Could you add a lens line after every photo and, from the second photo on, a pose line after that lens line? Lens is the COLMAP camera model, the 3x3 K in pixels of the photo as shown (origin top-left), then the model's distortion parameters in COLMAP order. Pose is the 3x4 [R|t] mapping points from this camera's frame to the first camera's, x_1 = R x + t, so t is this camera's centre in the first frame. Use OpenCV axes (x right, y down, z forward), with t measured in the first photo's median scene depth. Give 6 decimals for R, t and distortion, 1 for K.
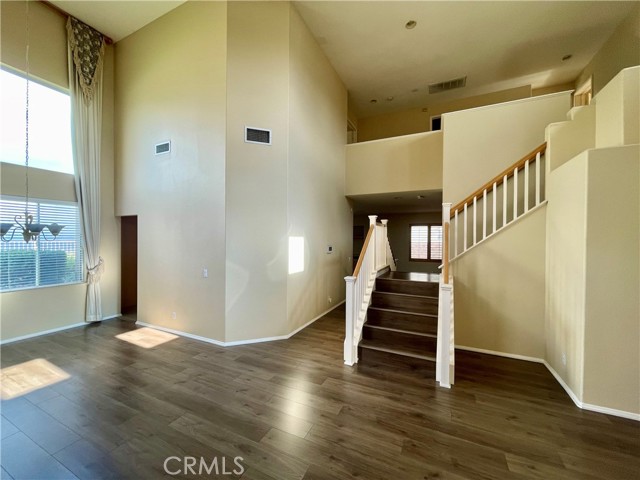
lens RADIAL K [[259.9, 0, 322.0], [0, 259.9, 239.7], [0, 0, 1]] dist [0.000659, -0.000084]
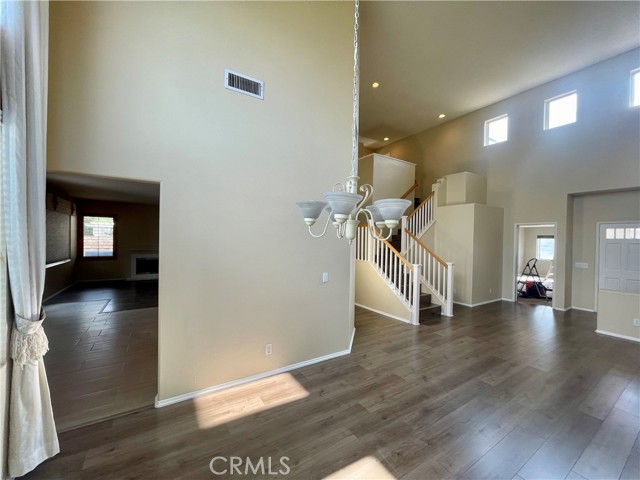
lens RADIAL K [[259.9, 0, 322.0], [0, 259.9, 239.7], [0, 0, 1]] dist [0.000659, -0.000084]
pose [[0.521265, -0.000884, 0.853394, -1.119445], [-0.014387, 0.999848, 0.009823, 0.001964], [-0.853274, -0.017398, 0.521173, 0.567653]]
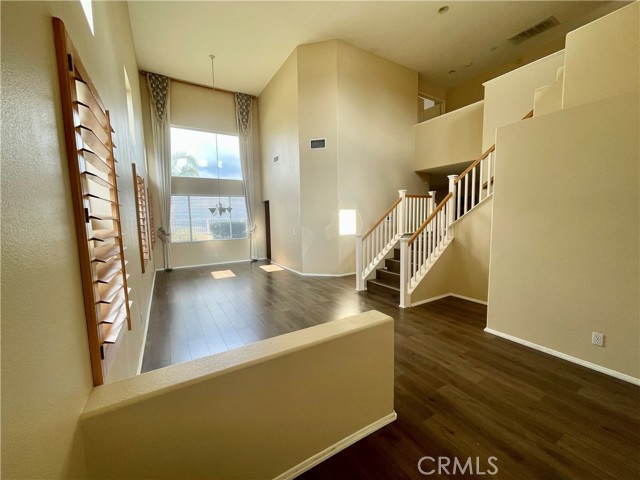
lens RADIAL K [[259.9, 0, 322.0], [0, 259.9, 239.7], [0, 0, 1]] dist [0.000659, -0.000084]
pose [[0.837411, 0.025234, -0.545991, 0.608645], [0.025727, 0.996007, 0.085490, 0.031838], [0.545968, -0.085637, 0.833418, -0.305511]]
